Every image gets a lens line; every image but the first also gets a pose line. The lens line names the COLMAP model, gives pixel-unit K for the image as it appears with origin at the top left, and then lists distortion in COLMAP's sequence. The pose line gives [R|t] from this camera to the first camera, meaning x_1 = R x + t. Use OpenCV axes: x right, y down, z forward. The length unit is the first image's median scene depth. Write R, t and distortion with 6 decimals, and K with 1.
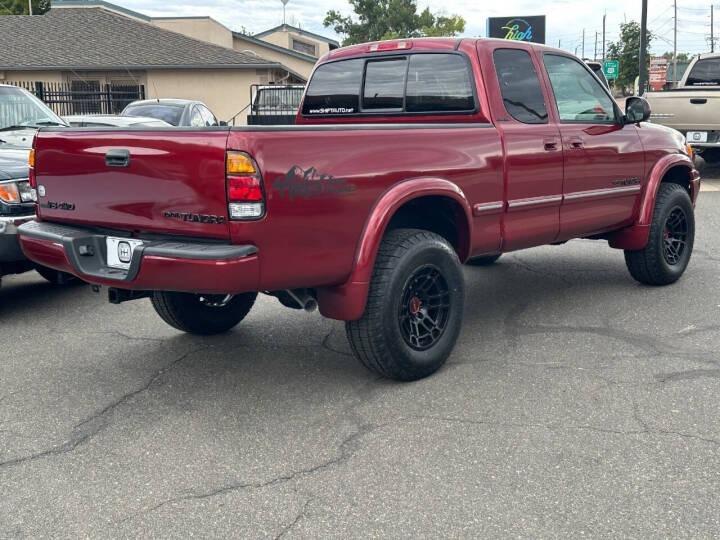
lens RADIAL K [[906.2, 0, 359.5], [0, 906.2, 267.7], [0, 0, 1]] dist [0.118631, 0.000000]
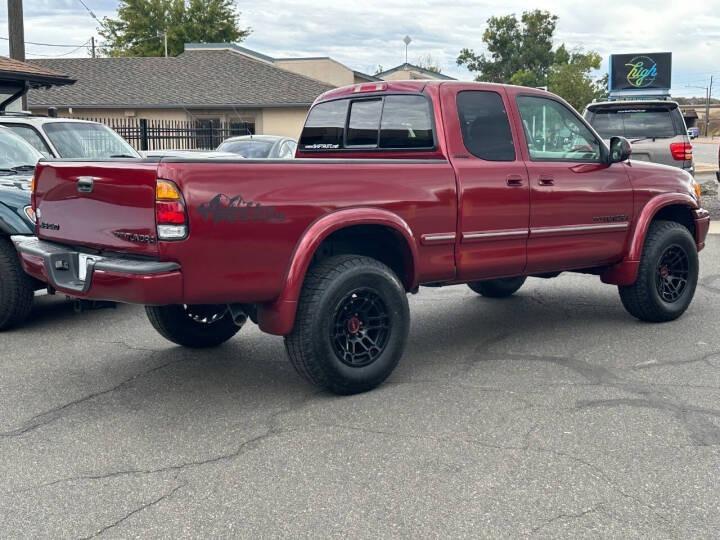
lens RADIAL K [[906.2, 0, 359.0], [0, 906.2, 271.7], [0, 0, 1]] dist [0.118631, 0.000000]
pose [[0.987932, 0.031636, -0.151625, 0.196391], [-0.036862, 0.998815, -0.031782, 0.010087], [0.150440, 0.036987, 0.987927, -0.062052]]
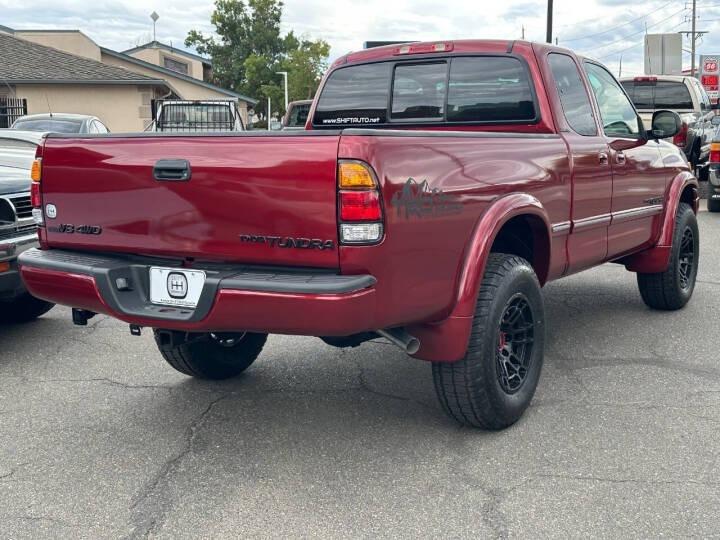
lens RADIAL K [[906.2, 0, 353.6], [0, 906.2, 272.7], [0, 0, 1]] dist [0.118631, 0.000000]
pose [[0.988330, -0.013123, 0.151763, -0.178585], [0.016212, 0.999685, -0.019139, -0.008164], [-0.151464, 0.021376, 0.988232, 0.139323]]
